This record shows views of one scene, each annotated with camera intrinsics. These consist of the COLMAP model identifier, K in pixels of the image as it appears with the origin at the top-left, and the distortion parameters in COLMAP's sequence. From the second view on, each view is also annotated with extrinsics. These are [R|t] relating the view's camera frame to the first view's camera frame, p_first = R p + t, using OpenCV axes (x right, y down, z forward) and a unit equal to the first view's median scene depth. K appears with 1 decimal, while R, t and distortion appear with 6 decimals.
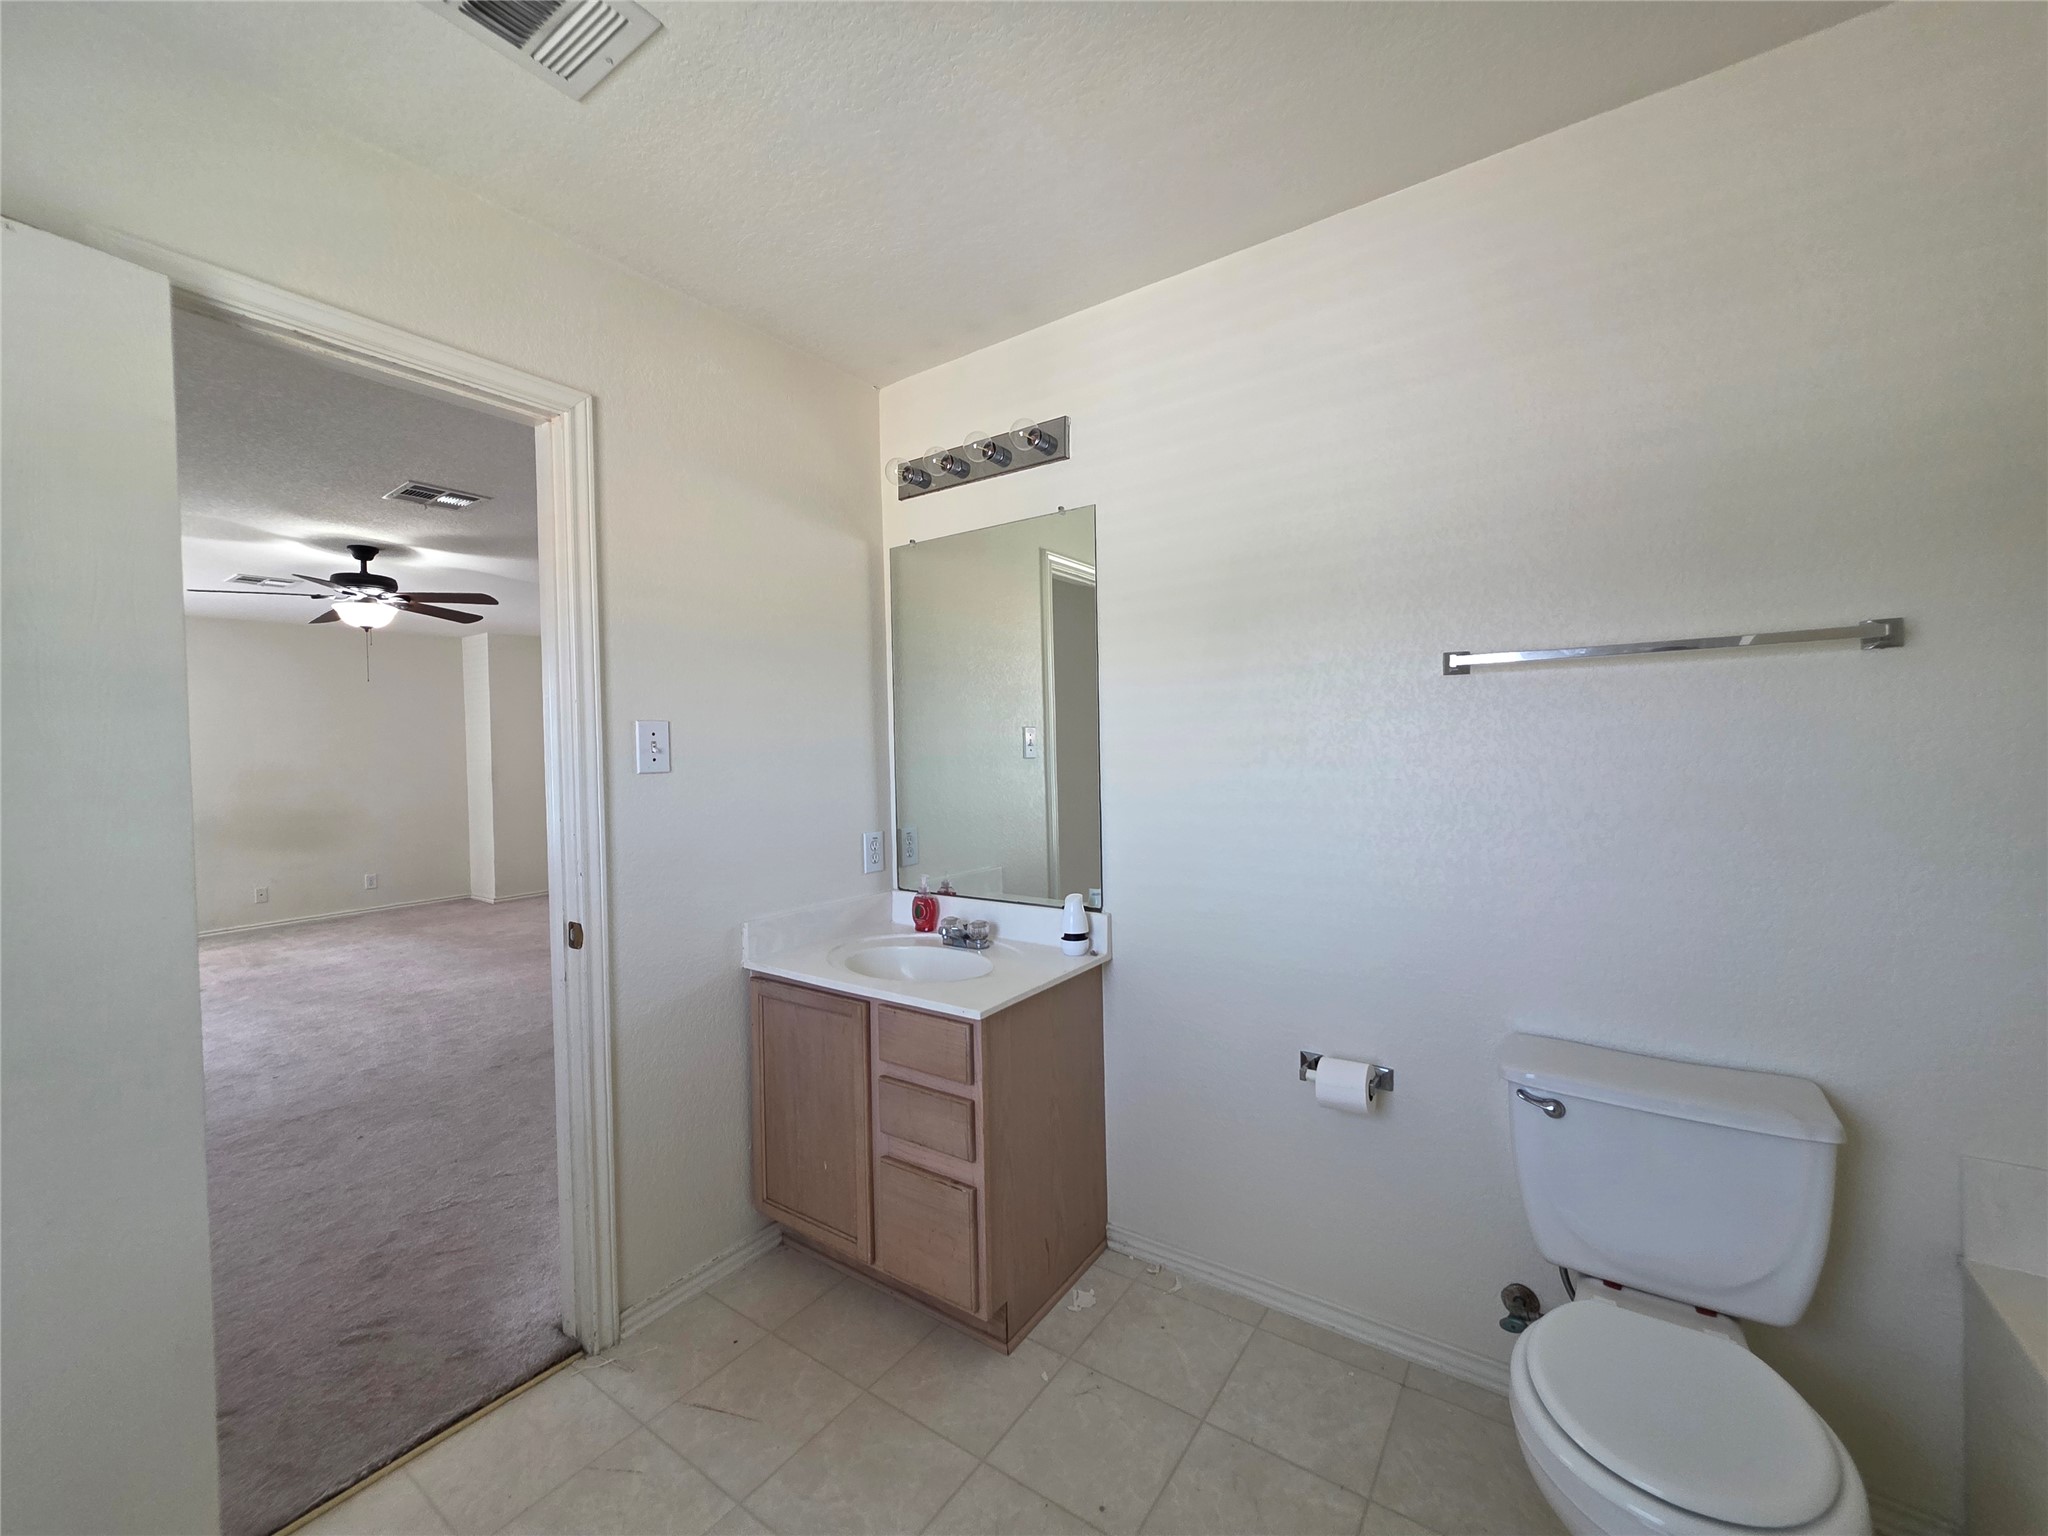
lens RADIAL K [[822.7, 0, 1025.8], [0, 822.7, 770.8], [0, 0, 1]] dist [-0.001078, -0.000073]
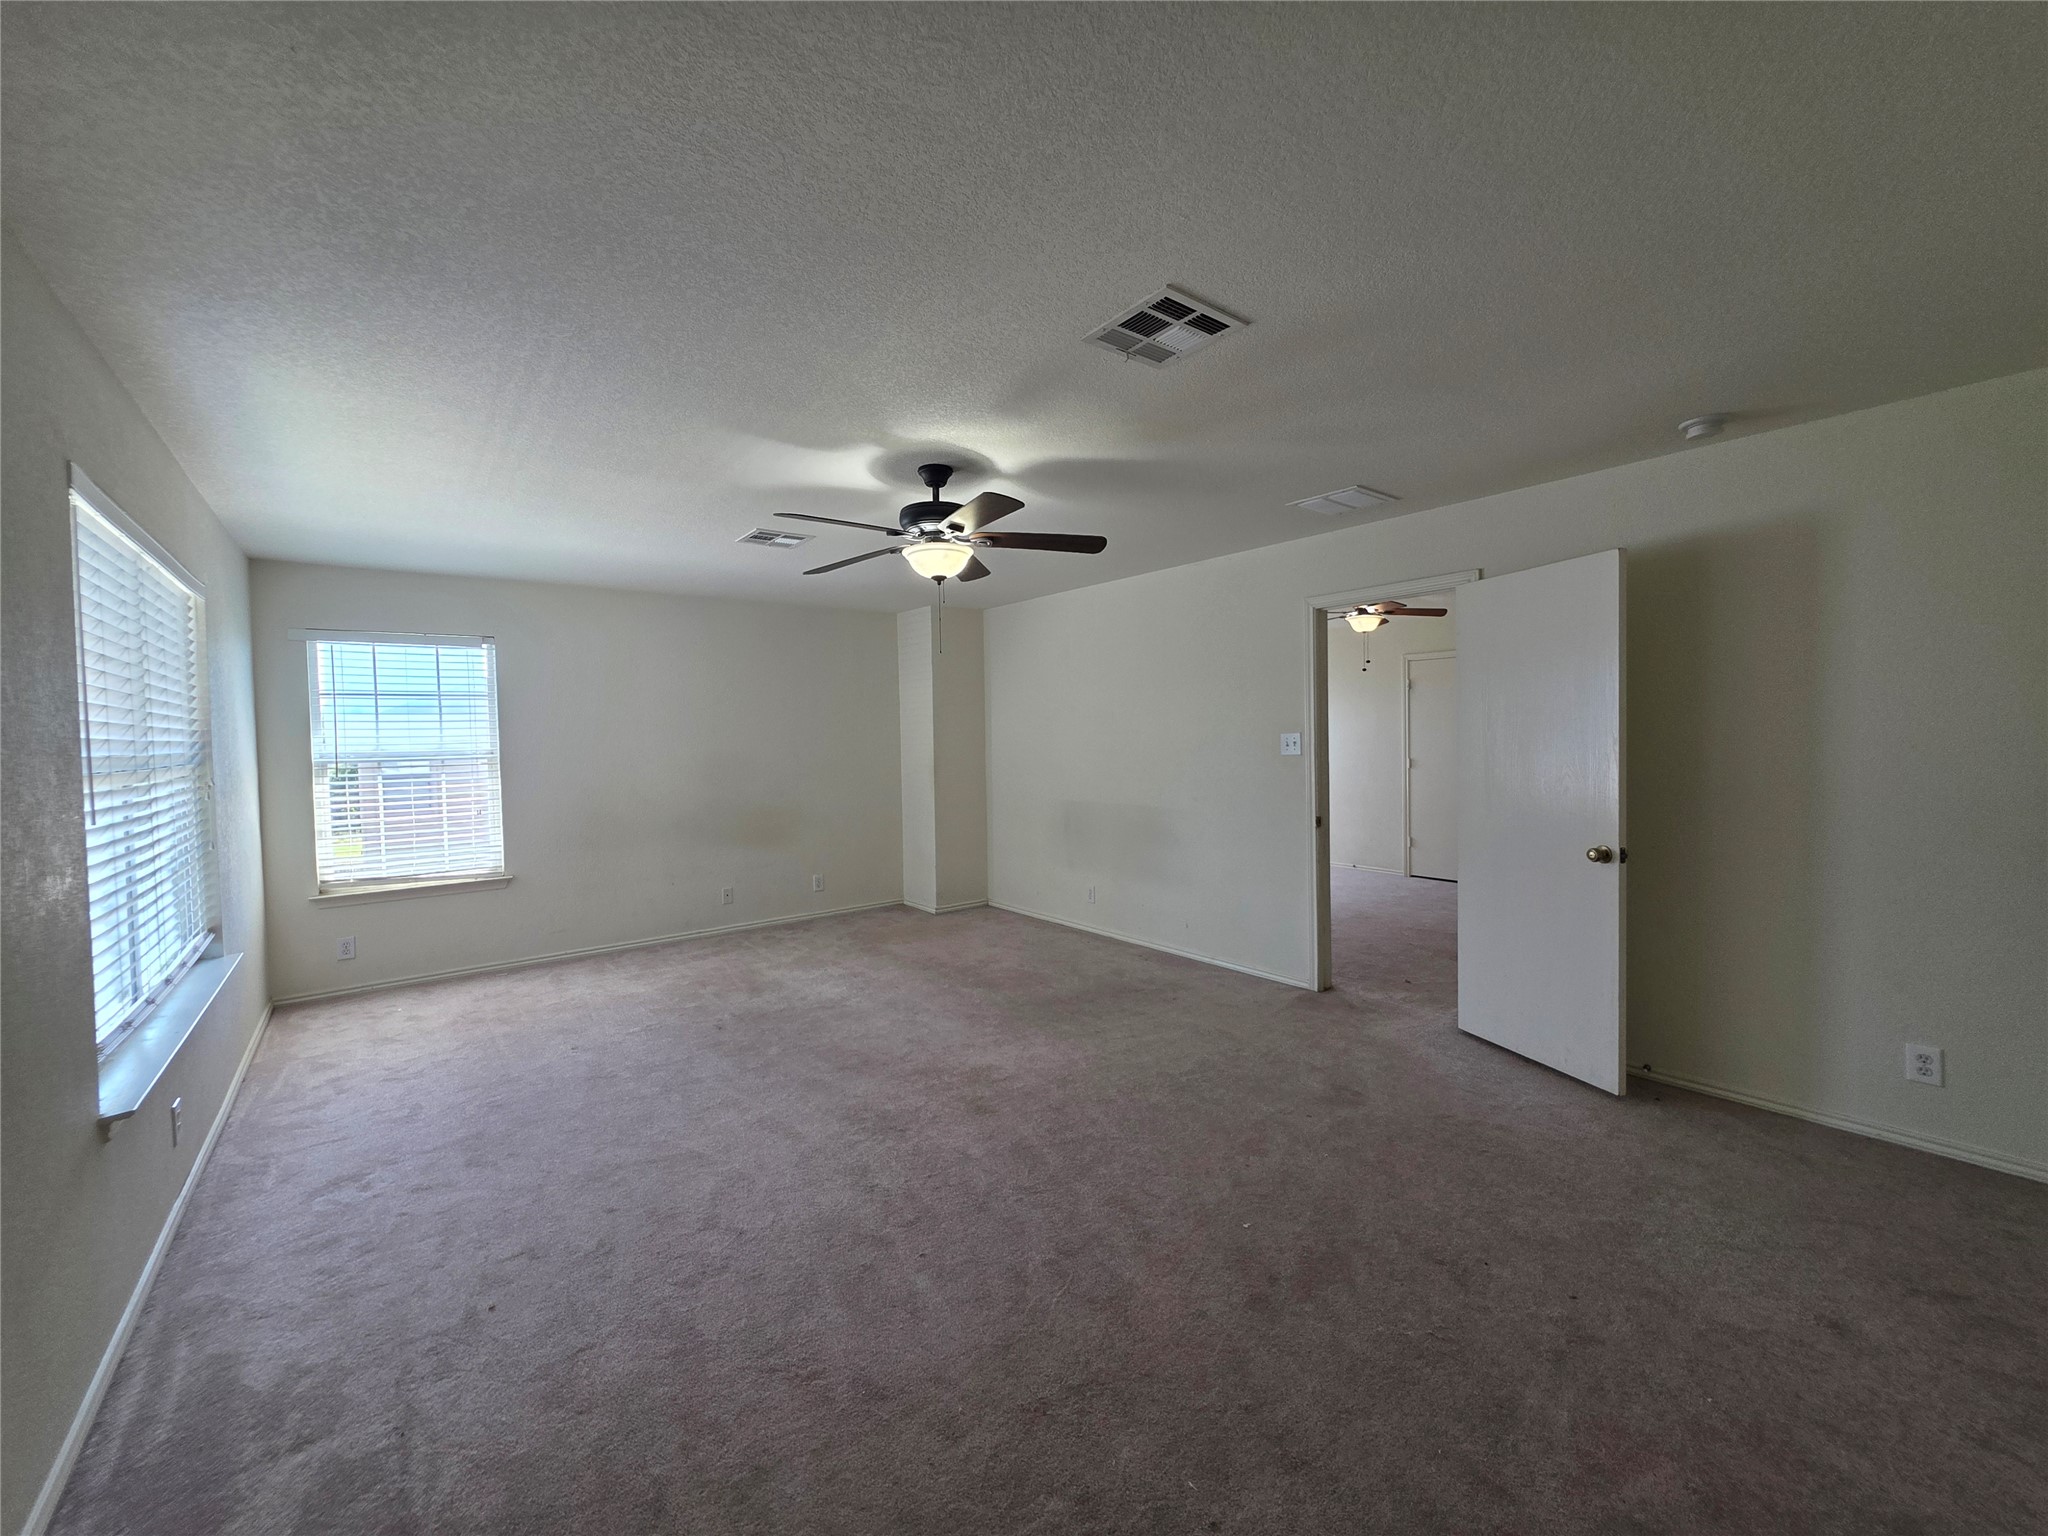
lens RADIAL K [[822.7, 0, 1025.2], [0, 822.7, 767.4], [0, 0, 1]] dist [-0.001078, -0.000073]
pose [[0.957513, 0.022036, -0.287547, -0.508315], [-0.018508, 0.999716, 0.014982, -0.016719], [0.287795, -0.009024, 0.957649, 0.314452]]
